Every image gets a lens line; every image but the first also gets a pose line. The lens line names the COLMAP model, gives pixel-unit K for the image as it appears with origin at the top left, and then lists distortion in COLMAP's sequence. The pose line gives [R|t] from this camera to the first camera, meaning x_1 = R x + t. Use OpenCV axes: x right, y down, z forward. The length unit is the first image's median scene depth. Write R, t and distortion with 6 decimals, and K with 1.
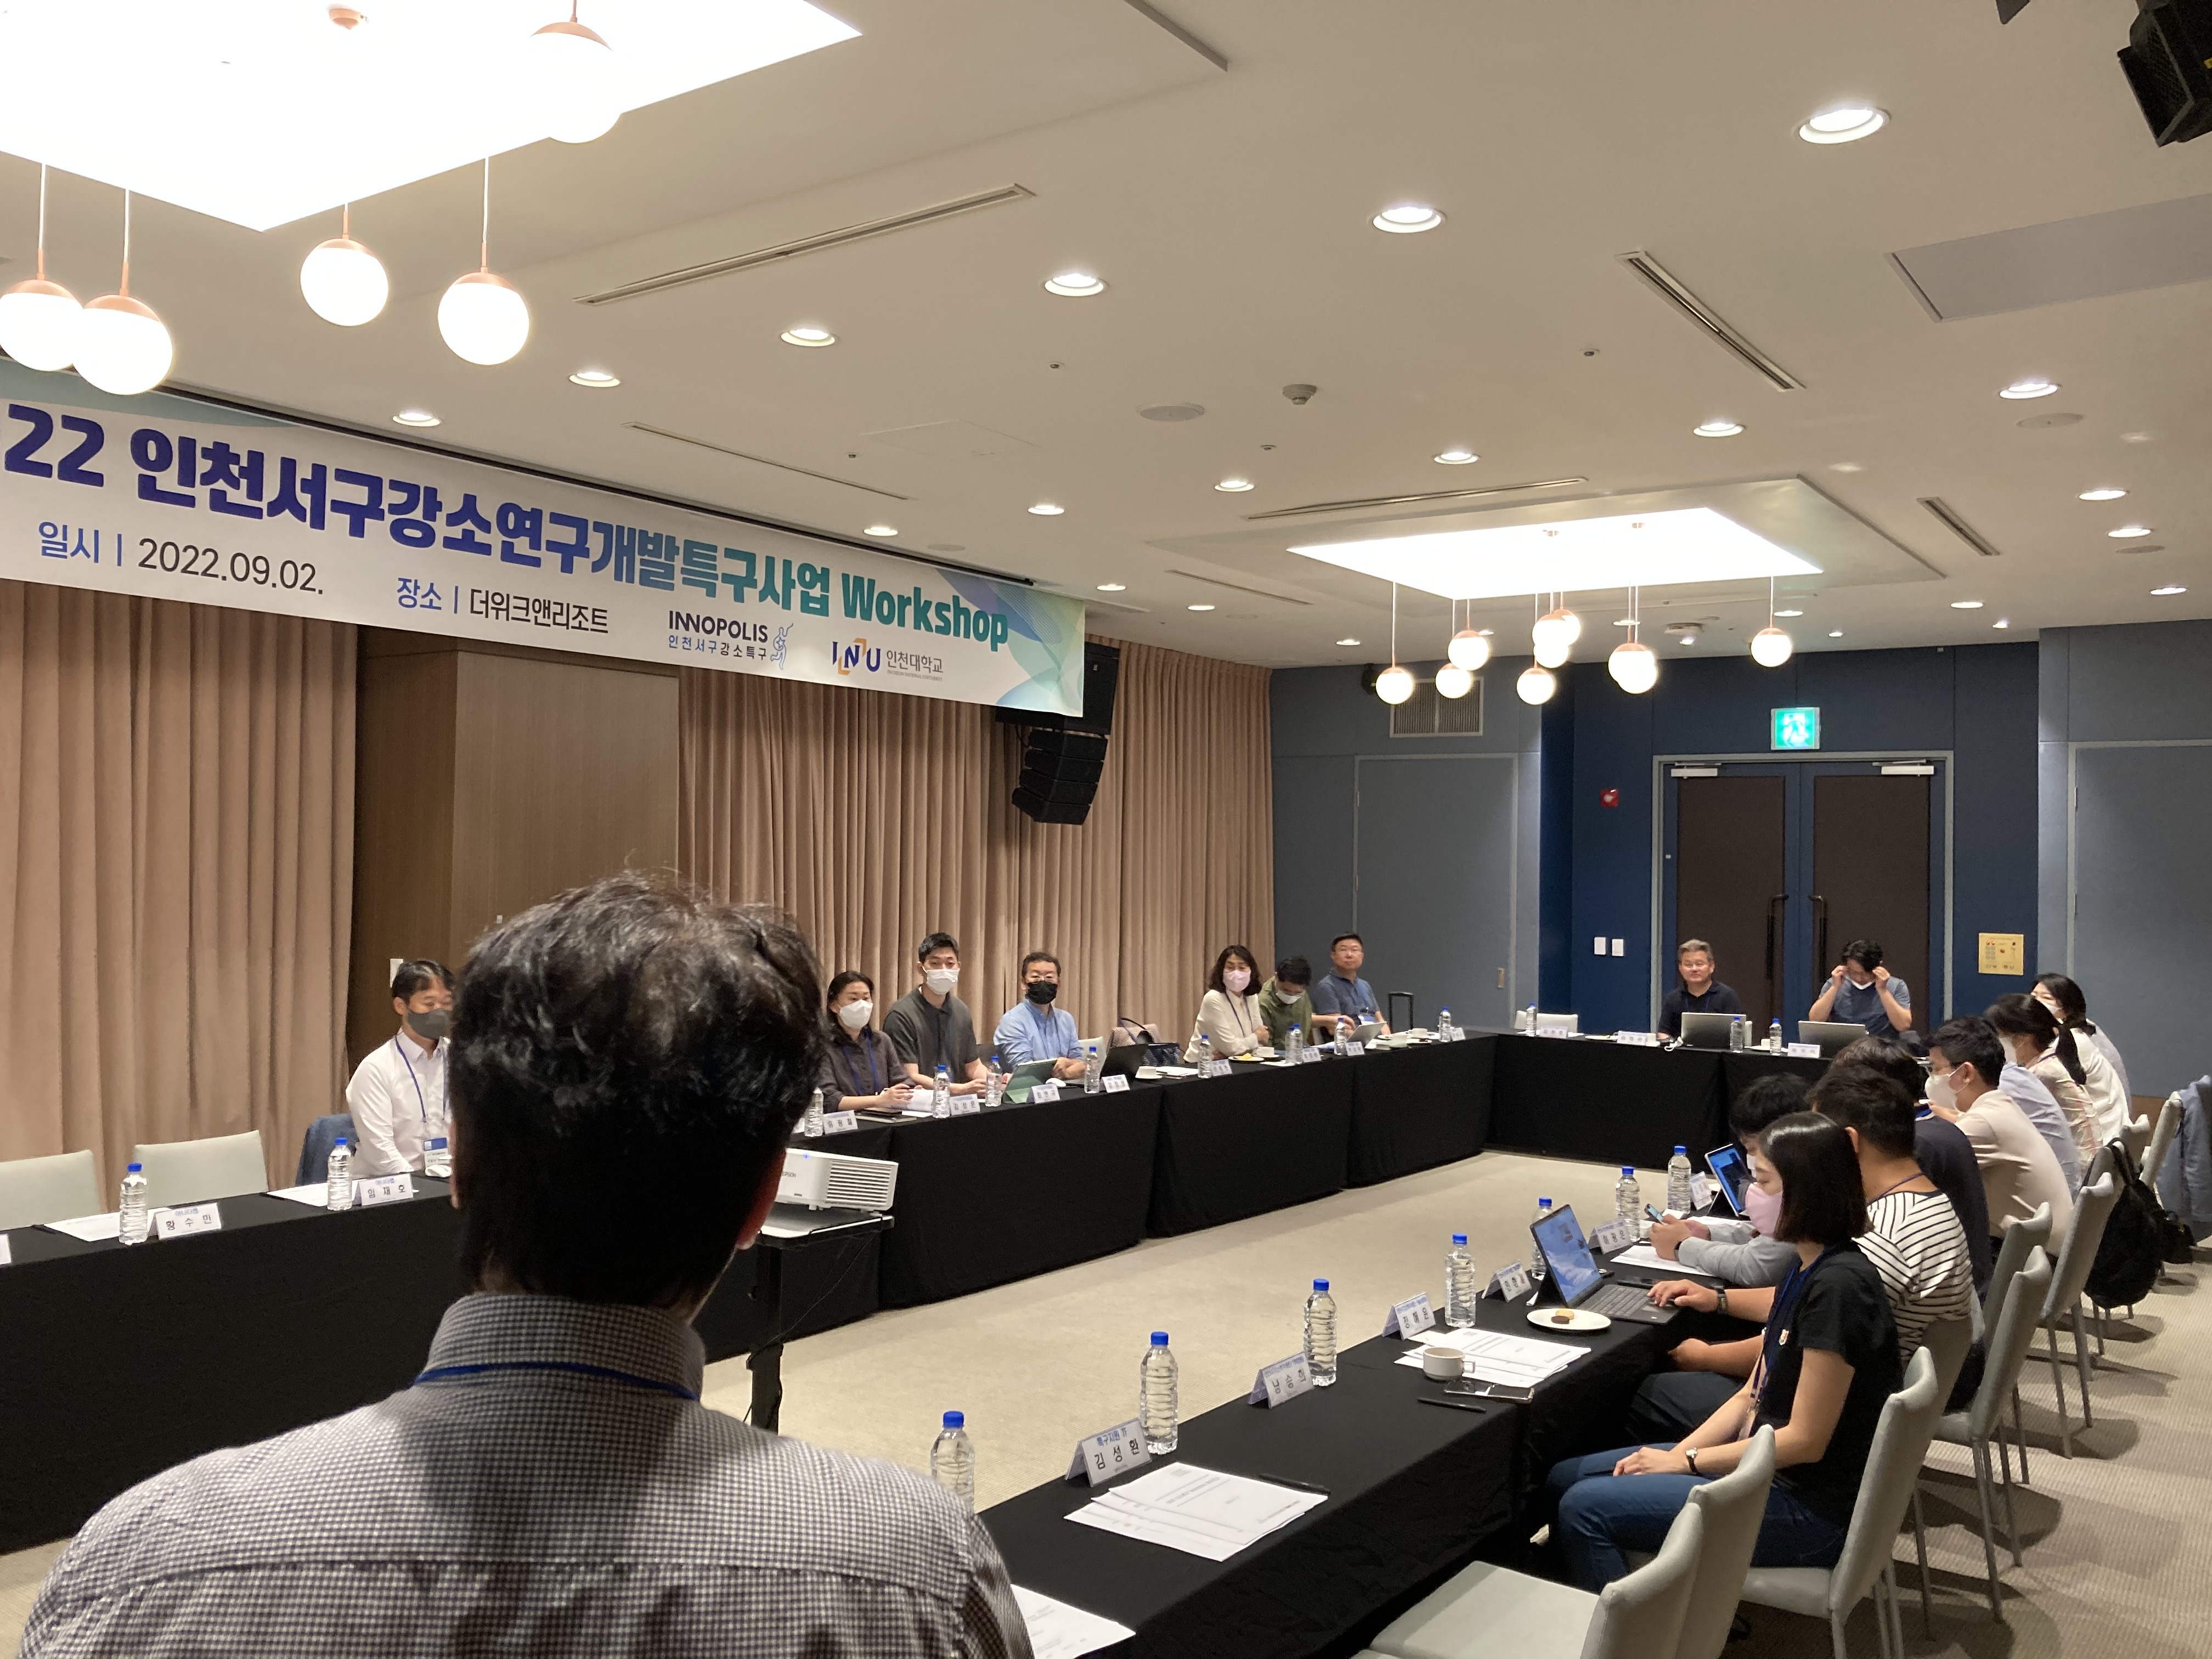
lens RADIAL K [[1845.0, 0, 1110.6], [0, 1845.0, 849.4], [0, 0, 1]] dist [0.050052, -0.058871]
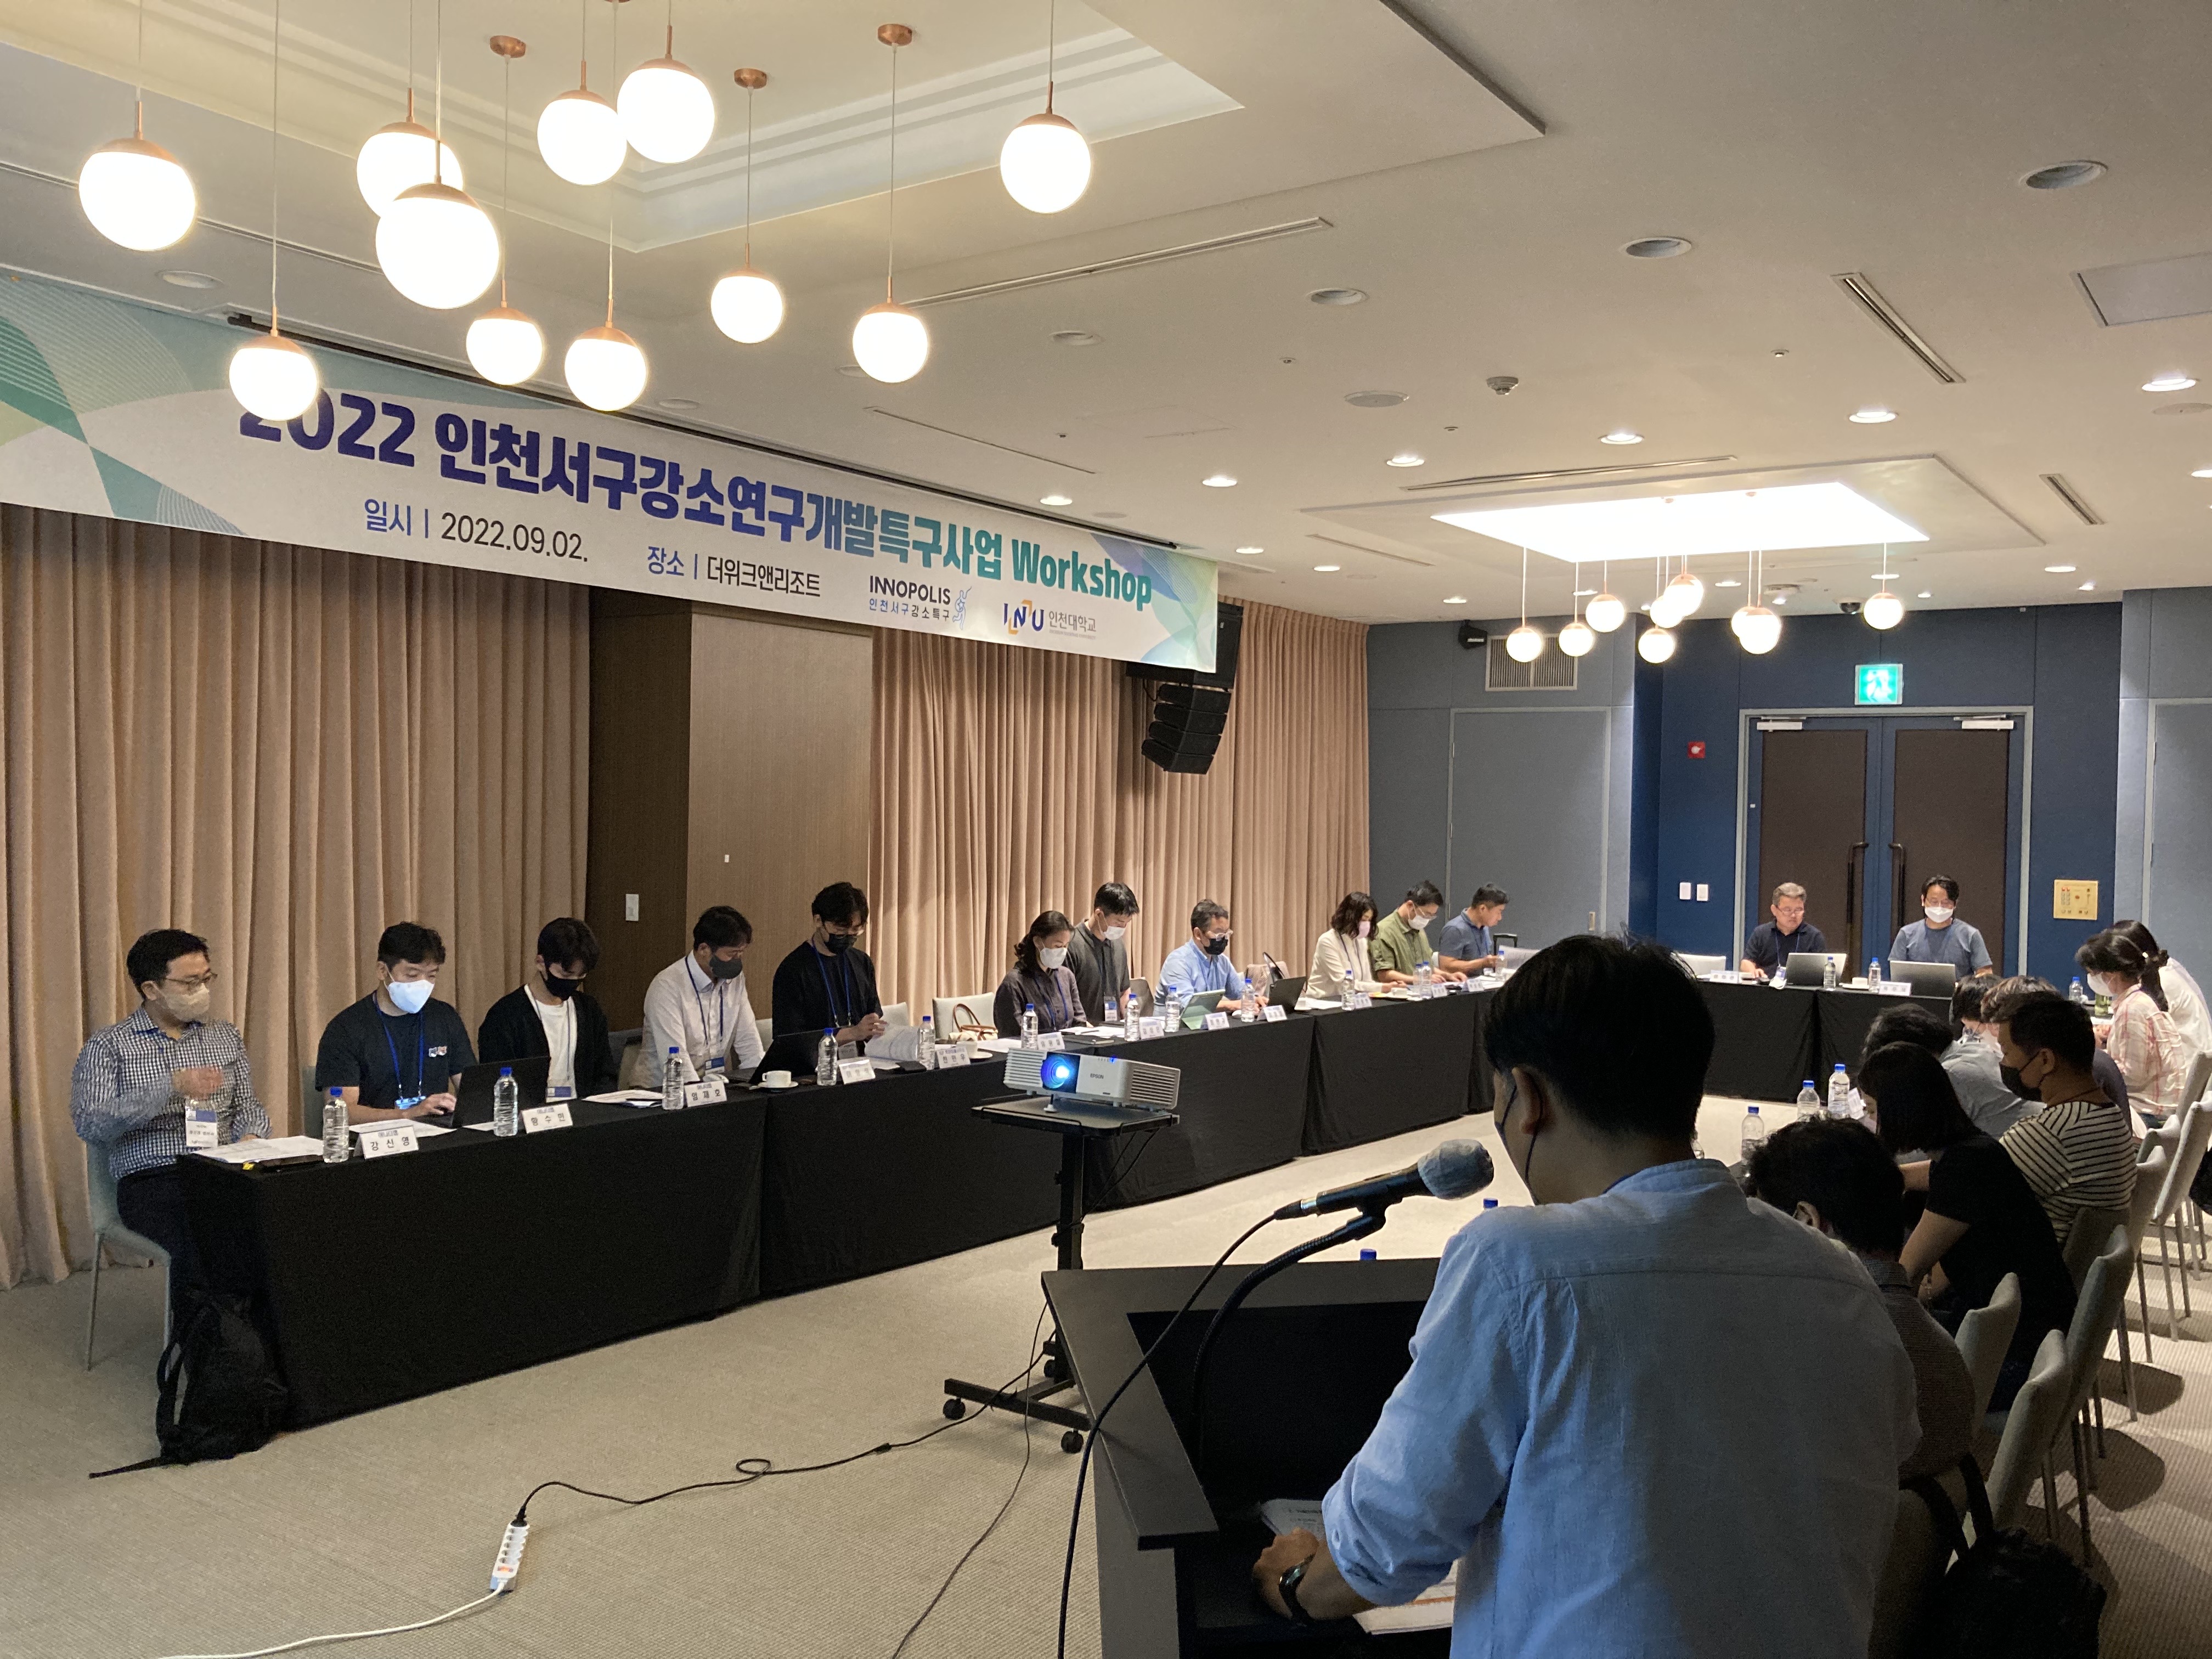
lens RADIAL K [[1845.0, 0, 1116.0], [0, 1845.0, 838.9], [0, 0, 1]] dist [0.050052, -0.058871]
pose [[0.999987, 0.003144, -0.004136, -0.086140], [-0.003055, 0.999769, 0.021287, 0.001716], [0.004202, -0.021274, 0.999765, -0.079821]]
